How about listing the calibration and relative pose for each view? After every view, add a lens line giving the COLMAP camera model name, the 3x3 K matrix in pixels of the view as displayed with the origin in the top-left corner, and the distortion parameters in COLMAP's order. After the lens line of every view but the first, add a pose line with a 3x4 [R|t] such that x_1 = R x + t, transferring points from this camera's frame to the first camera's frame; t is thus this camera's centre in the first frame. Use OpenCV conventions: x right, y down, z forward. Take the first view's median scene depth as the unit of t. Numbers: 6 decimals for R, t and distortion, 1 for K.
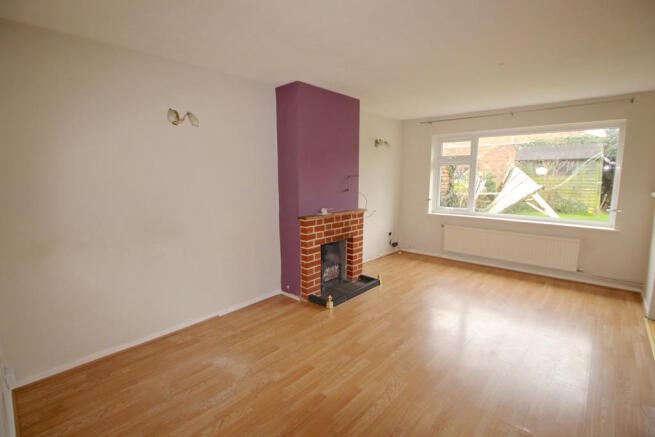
lens RADIAL K [[305.0, 0, 326.8], [0, 305.0, 218.8], [0, 0, 1]] dist [-0.013241, -0.002211]
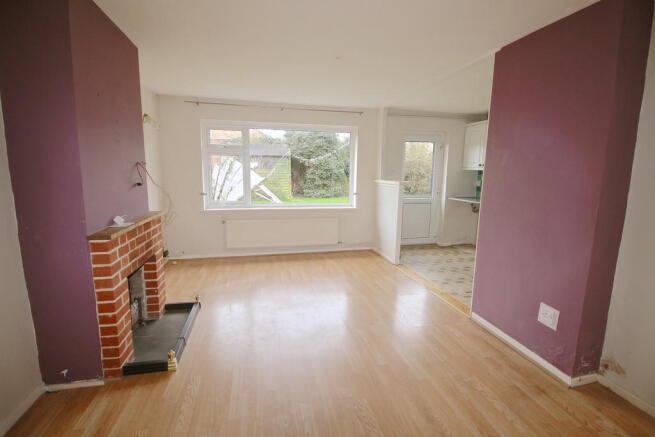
lens RADIAL K [[305.0, 0, 325.0], [0, 305.0, 219.5], [0, 0, 1]] dist [-0.013241, -0.002211]
pose [[0.567181, -0.120310, 0.814758, -0.235180], [0.102683, 0.991884, 0.074984, -0.026827], [-0.817167, 0.041132, 0.574932, 0.291490]]
